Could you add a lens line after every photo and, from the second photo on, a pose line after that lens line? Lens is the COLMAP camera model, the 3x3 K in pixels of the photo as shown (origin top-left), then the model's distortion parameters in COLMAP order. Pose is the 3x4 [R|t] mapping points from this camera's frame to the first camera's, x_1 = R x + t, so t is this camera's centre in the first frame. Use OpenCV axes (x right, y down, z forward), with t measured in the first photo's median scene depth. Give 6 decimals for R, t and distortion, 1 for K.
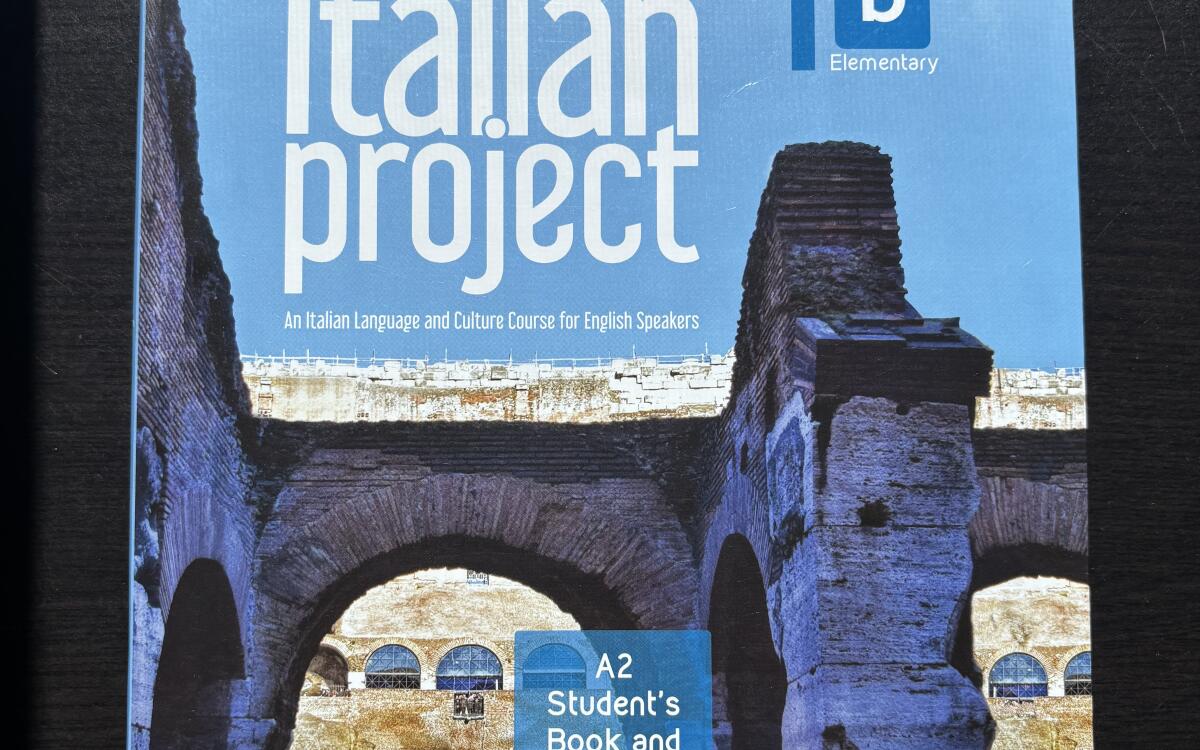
lens RADIAL K [[1138.0, 0, 580.7], [0, 1138.0, 371.5], [0, 0, 1]] dist [0.132611, -0.387499]
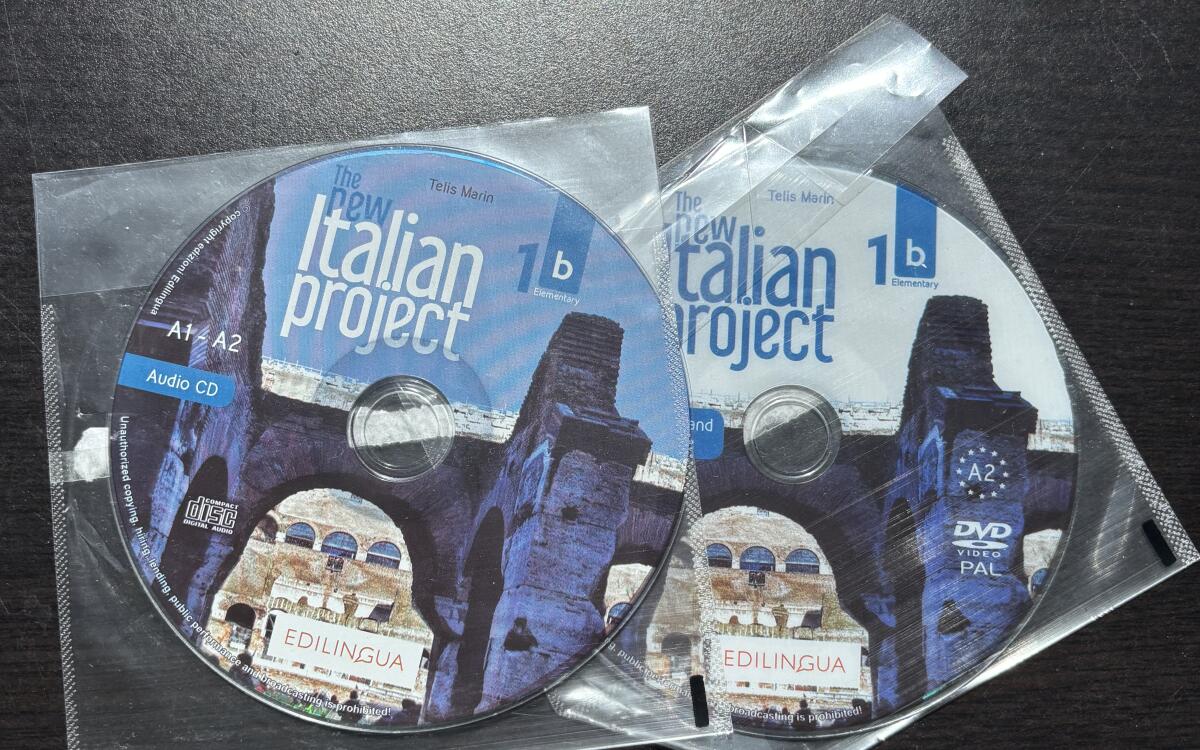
lens RADIAL K [[1138.0, 0, 580.7], [0, 1138.0, 371.5], [0, 0, 1]] dist [0.132611, -0.387499]
pose [[0.974601, 0.222098, -0.028711, 0.275525], [-0.223448, 0.972956, -0.058543, 0.005084], [0.014933, 0.063472, 0.997872, -0.878694]]
